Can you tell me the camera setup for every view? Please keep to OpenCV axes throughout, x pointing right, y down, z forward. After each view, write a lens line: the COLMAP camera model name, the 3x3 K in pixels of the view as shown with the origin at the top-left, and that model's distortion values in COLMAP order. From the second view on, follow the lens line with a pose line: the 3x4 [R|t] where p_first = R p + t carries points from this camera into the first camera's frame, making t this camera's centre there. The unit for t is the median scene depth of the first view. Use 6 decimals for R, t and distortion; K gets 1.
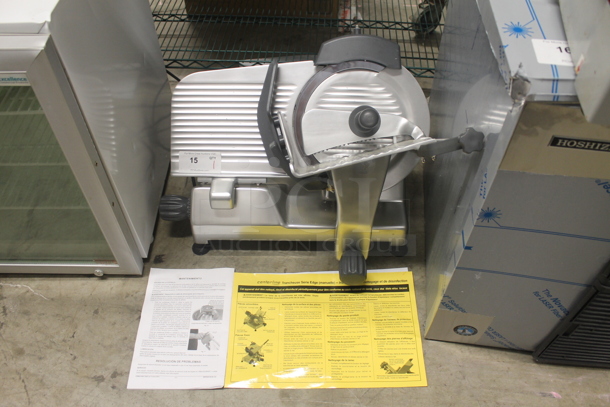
lens RADIAL K [[516.6, 0, 305.0], [0, 516.6, 203.5], [0, 0, 1]] dist [-0.199157, 0.184114]
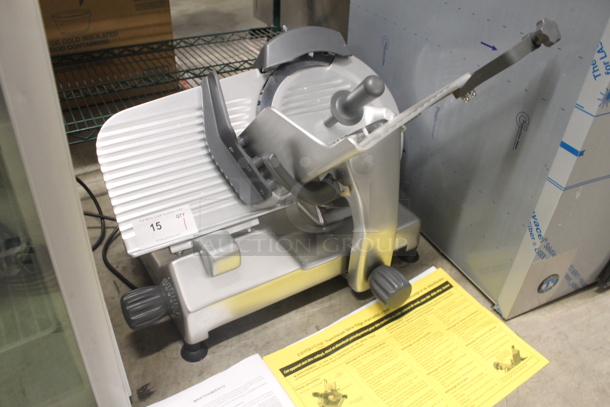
lens RADIAL K [[516.6, 0, 305.0], [0, 516.6, 203.5], [0, 0, 1]] dist [-0.199157, 0.184114]
pose [[0.831659, -0.293501, 0.471381, -0.366391], [0.396691, 0.908045, -0.134499, 0.060444], [-0.388560, 0.298850, 0.871614, 0.310721]]
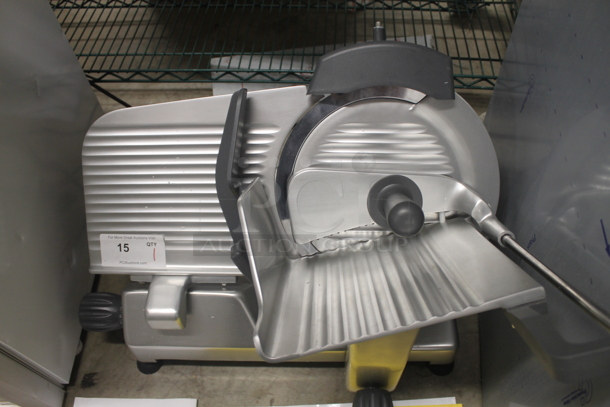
lens RADIAL K [[516.6, 0, 305.0], [0, 516.6, 203.5], [0, 0, 1]] dist [-0.199157, 0.184114]
pose [[0.999471, -0.018417, -0.026790, 0.028323], [0.020496, 0.996623, 0.079516, -0.185859], [0.025235, -0.080023, 0.996474, 0.382251]]
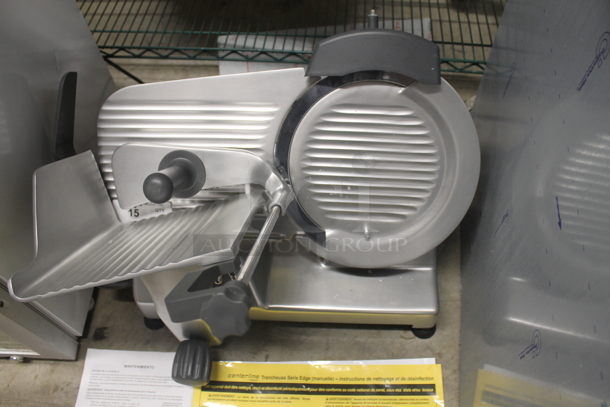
lens RADIAL K [[516.6, 0, 305.0], [0, 516.6, 203.5], [0, 0, 1]] dist [-0.199157, 0.184114]
pose [[0.999358, 0.009962, -0.034424, 0.040245], [-0.005423, 0.991564, 0.129505, -0.188362], [0.035424, -0.129235, 0.990981, 0.325389]]
